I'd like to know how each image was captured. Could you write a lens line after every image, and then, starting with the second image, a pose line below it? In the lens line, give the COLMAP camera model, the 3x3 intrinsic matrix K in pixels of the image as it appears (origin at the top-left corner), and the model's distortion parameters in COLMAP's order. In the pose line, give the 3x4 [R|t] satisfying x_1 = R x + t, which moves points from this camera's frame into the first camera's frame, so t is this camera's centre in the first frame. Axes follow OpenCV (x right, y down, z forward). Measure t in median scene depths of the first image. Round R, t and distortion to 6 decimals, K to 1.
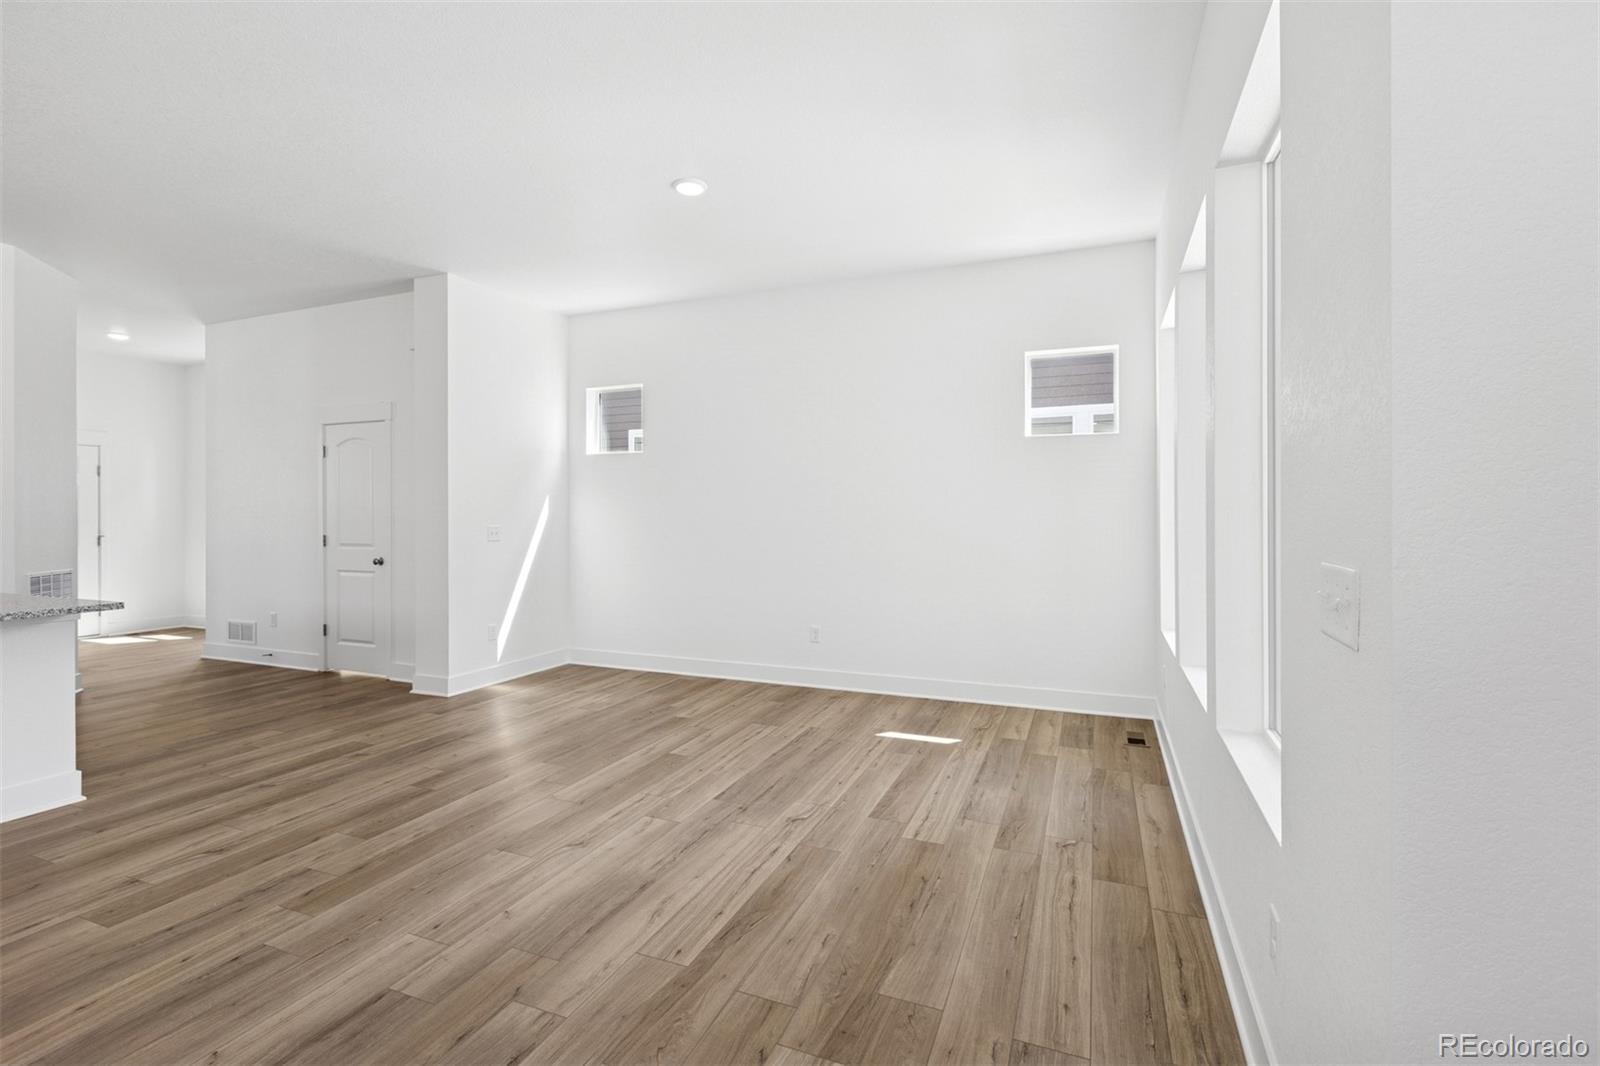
lens RADIAL K [[717.3, 0, 799.2], [0, 717.3, 514.6], [0, 0, 1]] dist [0.003285, -0.001244]
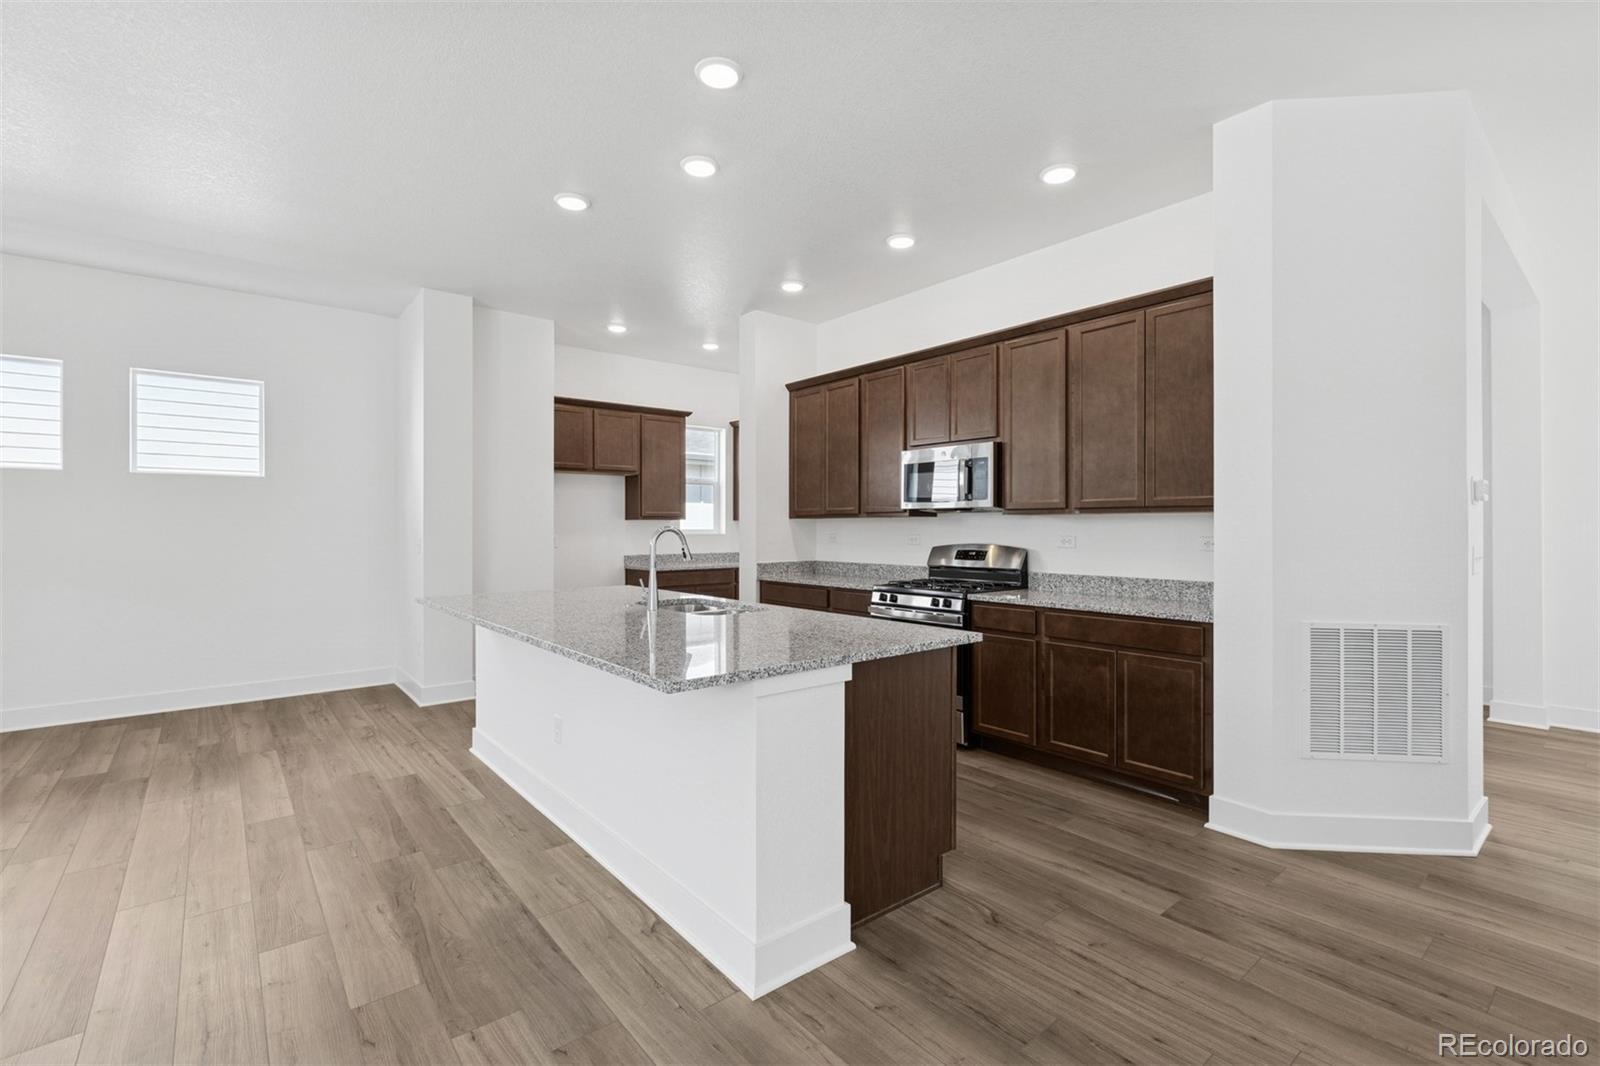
lens RADIAL K [[717.3, 0, 804.9], [0, 717.3, 524.3], [0, 0, 1]] dist [0.003285, -0.001244]
pose [[-0.471185, -0.000954, -0.882034, -0.450036], [0.002180, 0.999995, -0.002247, -0.001213], [0.882032, -0.002982, -0.471181, 1.239649]]
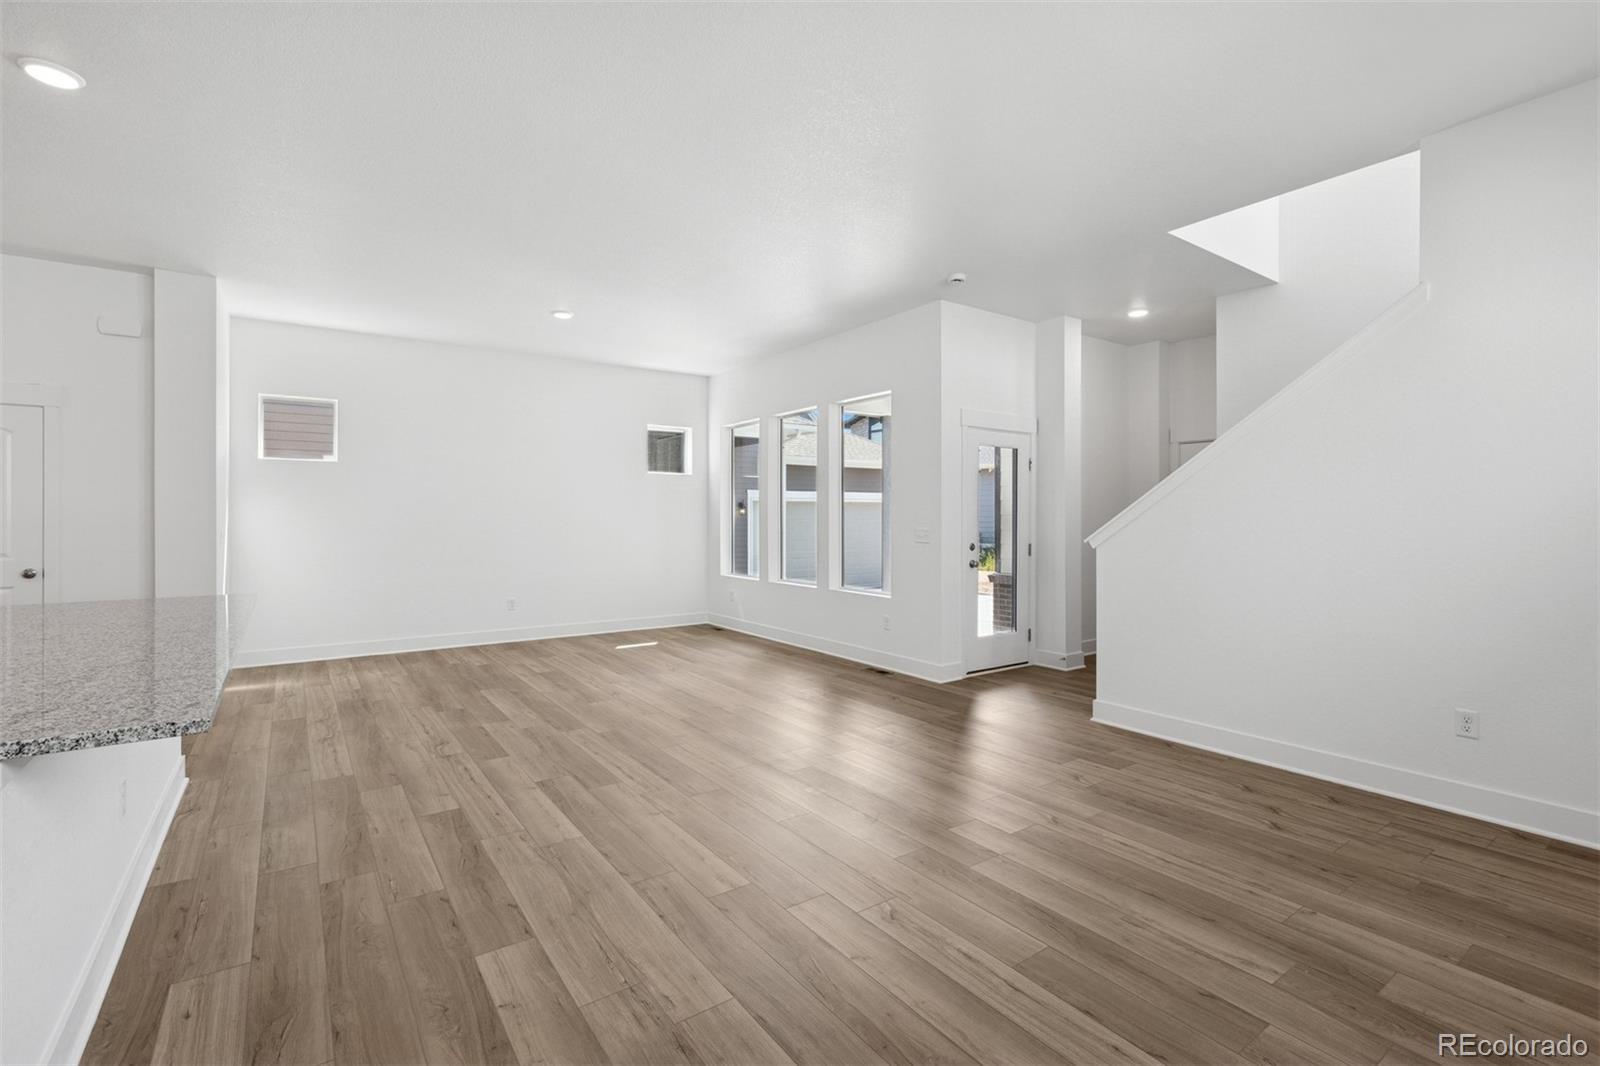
lens RADIAL K [[717.3, 0, 793.5], [0, 717.3, 518.1], [0, 0, 1]] dist [0.003285, -0.001244]
pose [[0.540602, 0.000909, 0.841278, -1.321899], [-0.001153, 0.999999, -0.000339, -0.000475], [-0.841278, -0.000787, 0.540603, -0.332243]]
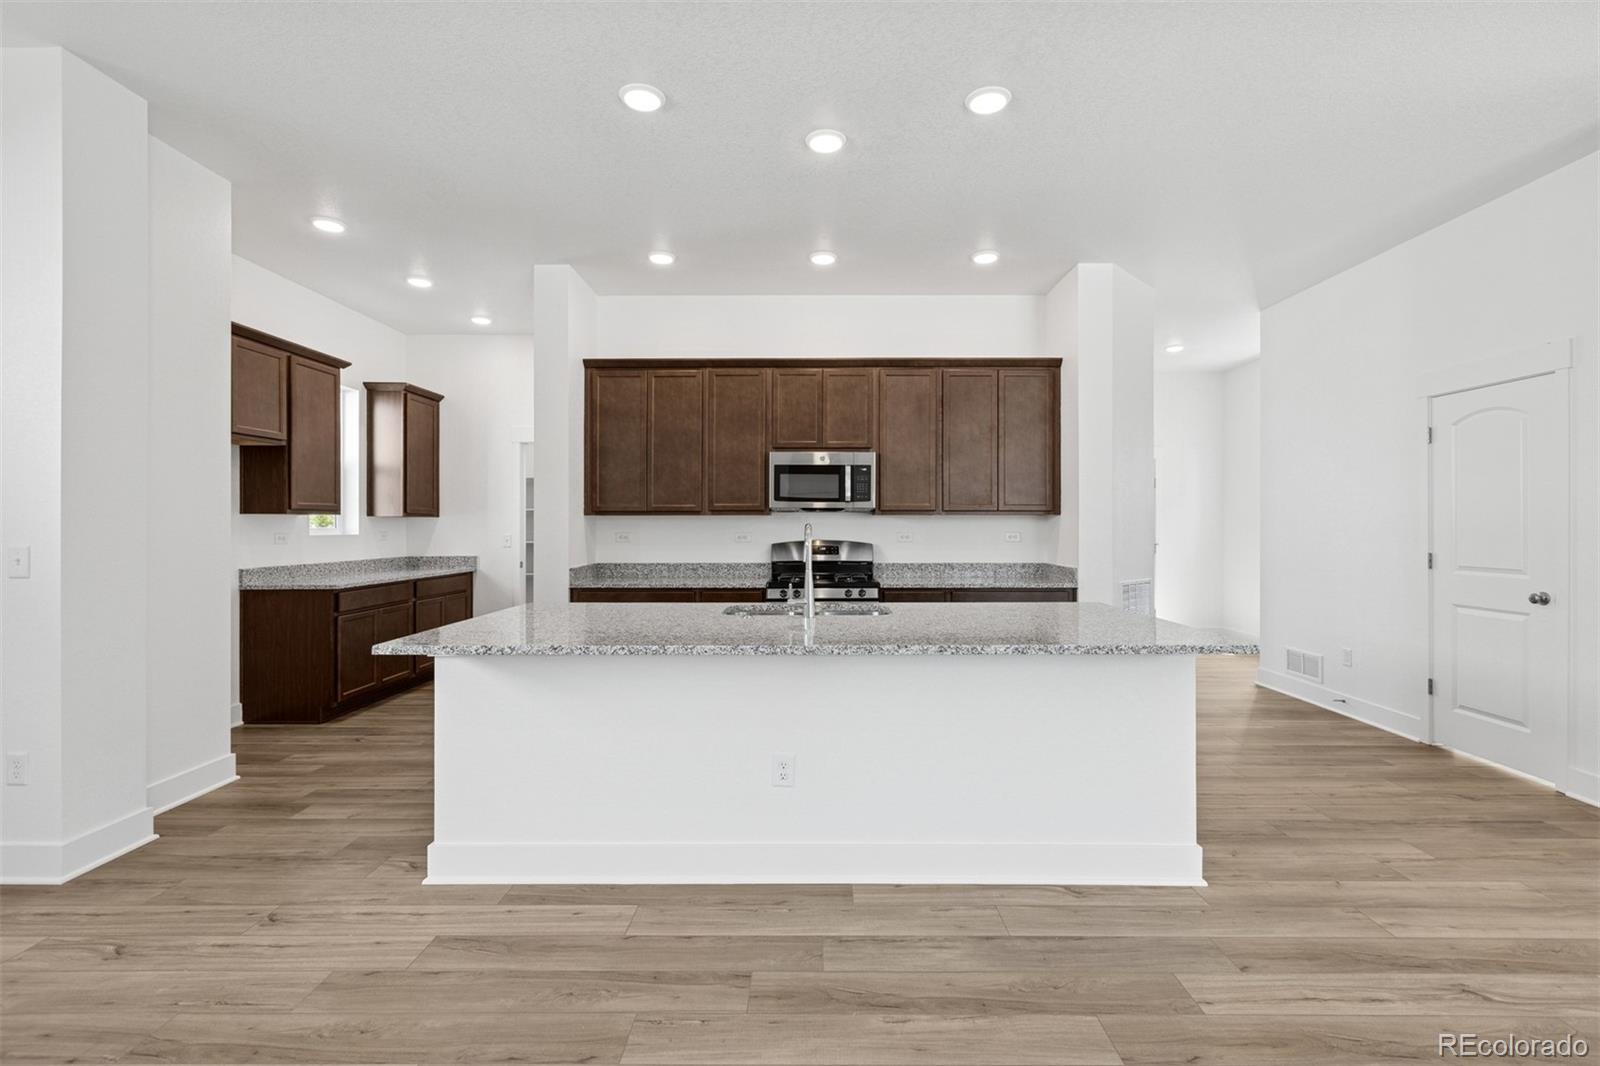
lens RADIAL K [[717.3, 0, 814.1], [0, 717.3, 524.4], [0, 0, 1]] dist [0.003285, -0.001244]
pose [[0.379070, -0.000925, -0.925367, -0.400766], [0.000177, 1.000000, -0.000927, 0.001530], [0.925368, 0.000188, 0.379070, 0.285179]]
